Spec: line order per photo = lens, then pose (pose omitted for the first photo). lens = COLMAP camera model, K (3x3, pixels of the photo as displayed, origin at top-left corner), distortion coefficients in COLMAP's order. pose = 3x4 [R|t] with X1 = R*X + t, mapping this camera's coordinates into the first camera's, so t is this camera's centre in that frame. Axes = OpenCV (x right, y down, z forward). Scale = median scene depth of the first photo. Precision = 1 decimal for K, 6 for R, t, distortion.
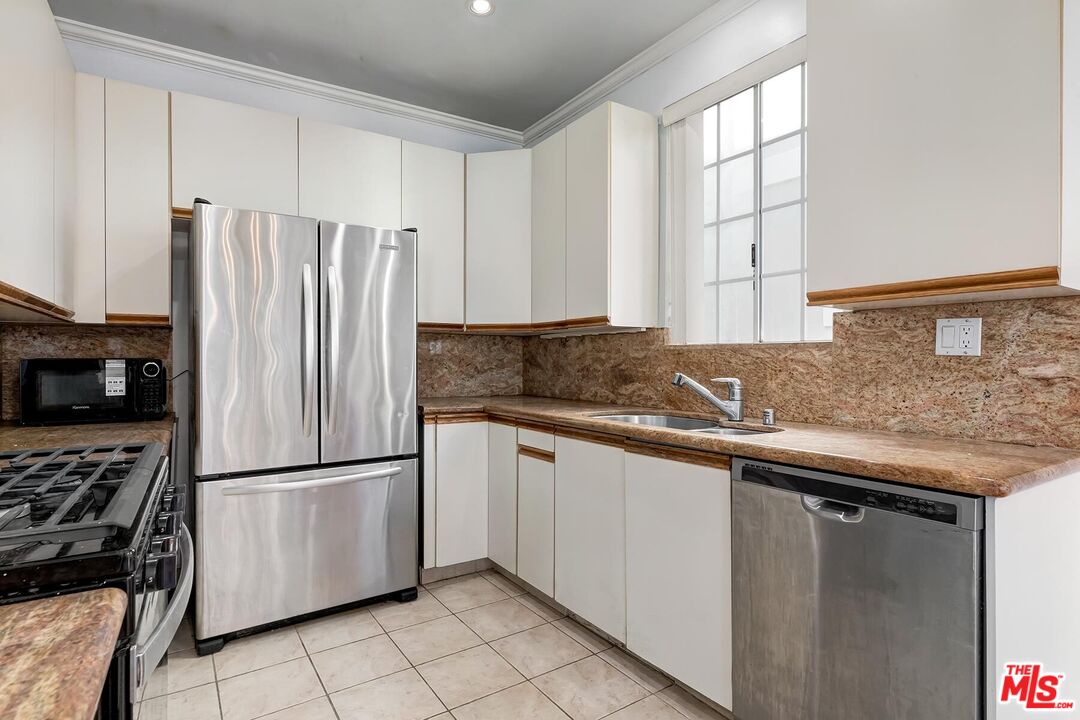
lens RADIAL K [[547.9, 0, 540.0], [0, 547.9, 360.0], [0, 0, 1]] dist [-0.001168, -0.000813]
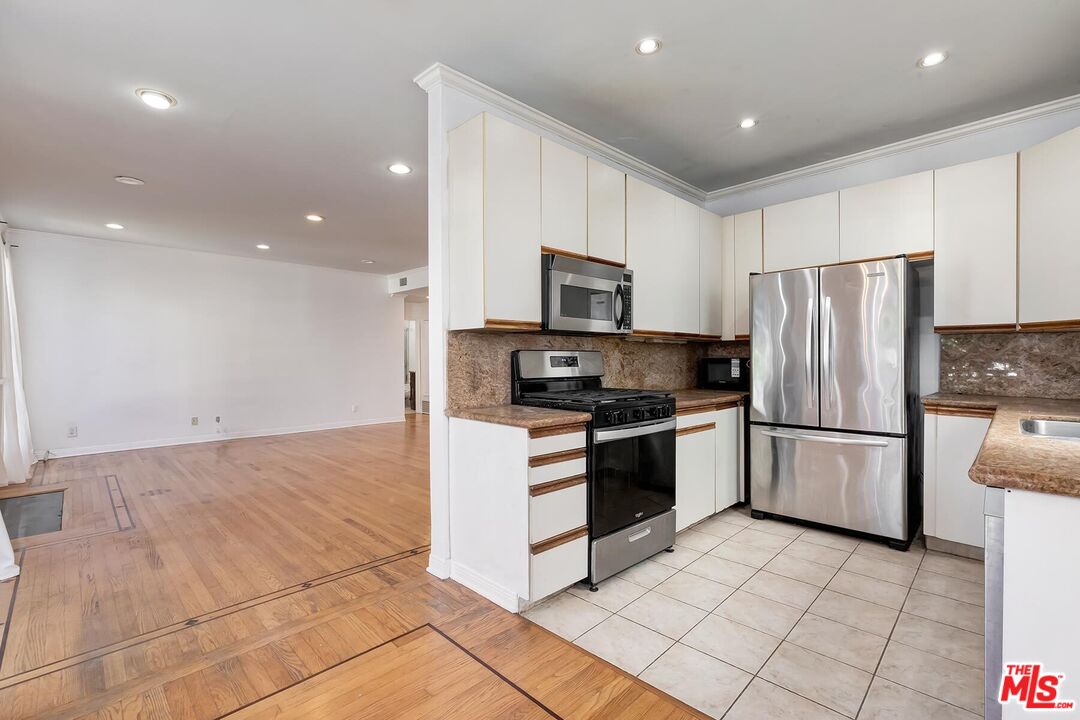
lens RADIAL K [[488.5, 0, 536.3], [0, 488.5, 358.3], [0, 0, 1]] dist [0.003919, 0.000050]
pose [[0.203242, 0.001747, -0.979127, 0.807248], [0.000488, 0.999998, 0.001886, -0.005985], [0.979128, -0.000861, 0.203241, -0.054418]]
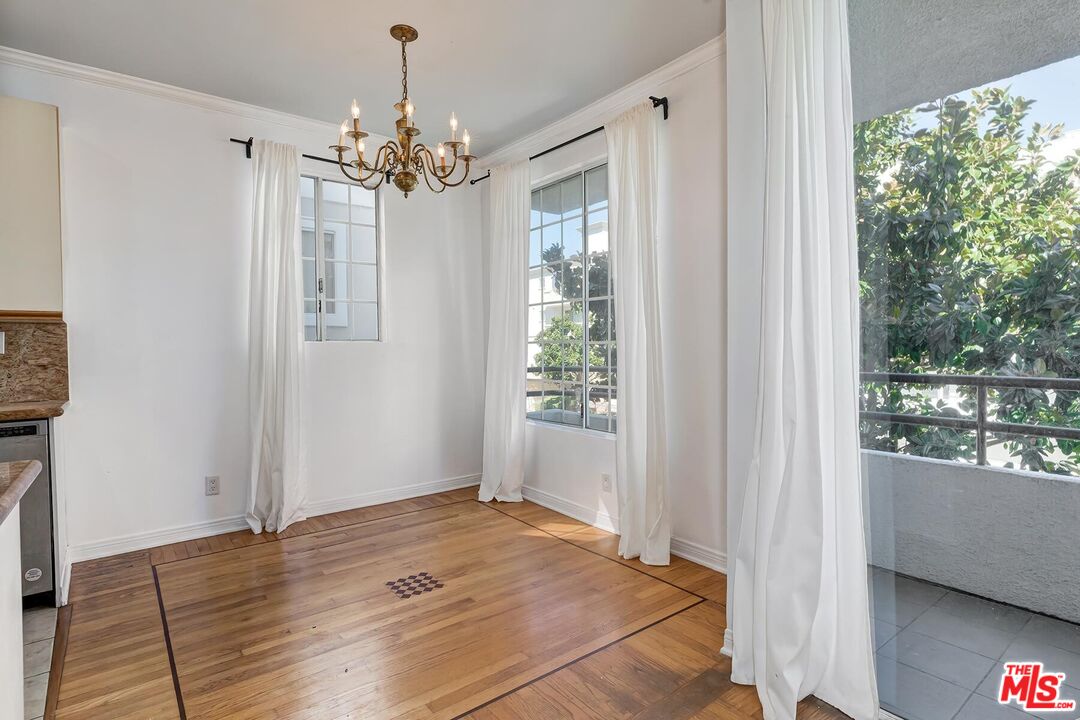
lens RADIAL K [[547.9, 0, 540.0], [0, 547.9, 360.0], [0, 0, 1]] dist [-0.001168, -0.000813]
pose [[-0.097709, -0.017678, 0.995058, -0.778388], [0.015679, 0.999691, 0.019300, 0.003443], [-0.995092, 0.017487, -0.097402, -0.368688]]
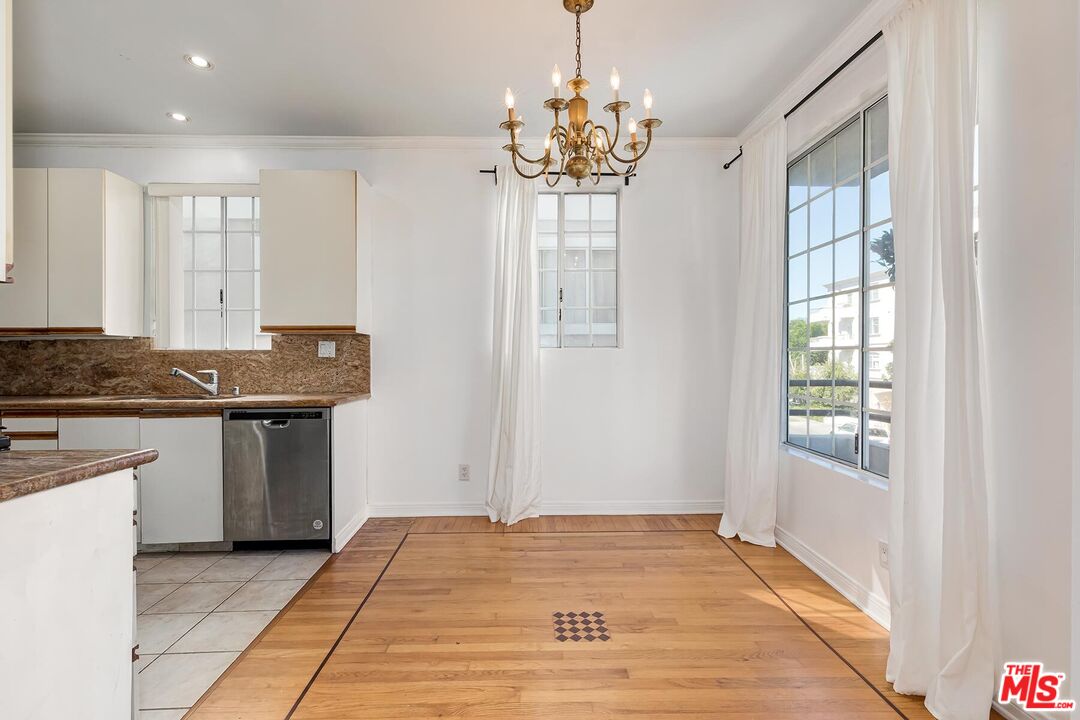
lens RADIAL K [[488.5, 0, 536.3], [0, 488.5, 358.3], [0, 0, 1]] dist [0.003919, 0.000050]
pose [[0.521793, -0.000710, 0.853072, -0.403689], [0.004688, 0.999987, -0.002036, 0.003408], [-0.853059, 0.005062, 0.521790, -0.626813]]
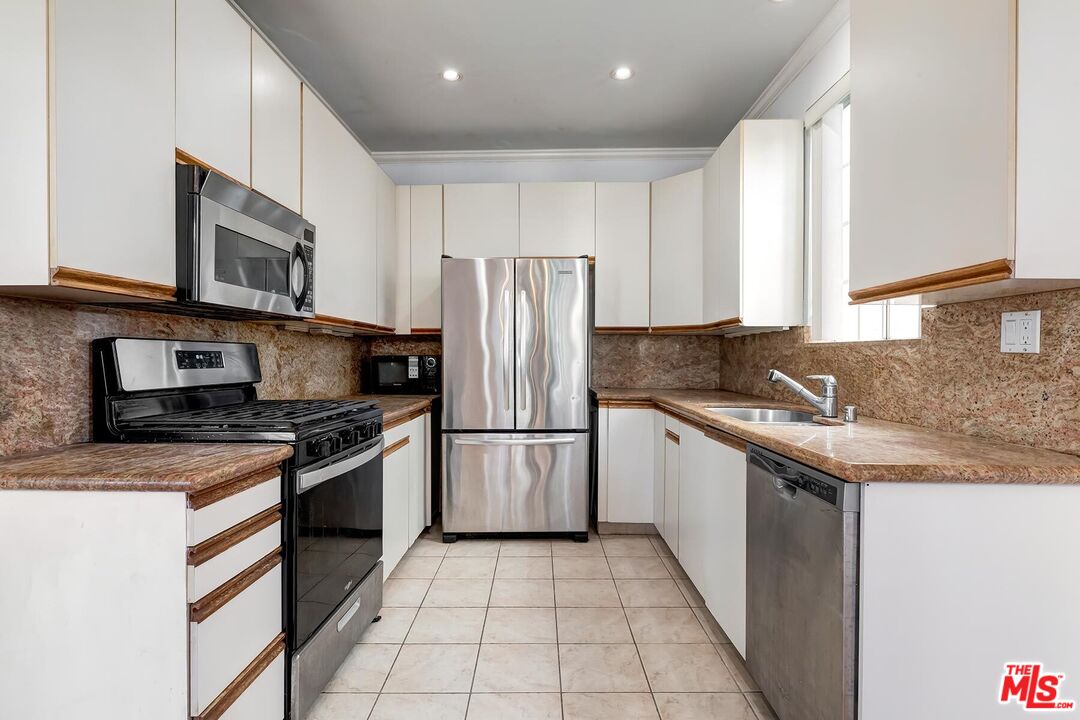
lens RADIAL K [[532.6, 0, 544.4], [0, 532.6, 359.3], [0, 0, 1]] dist [-0.001489, -0.000543]
pose [[0.833046, 0.004411, -0.553186, 0.446806], [-0.002376, 0.999988, 0.004395, 0.000176], [0.553198, -0.002347, 0.833046, -0.118680]]
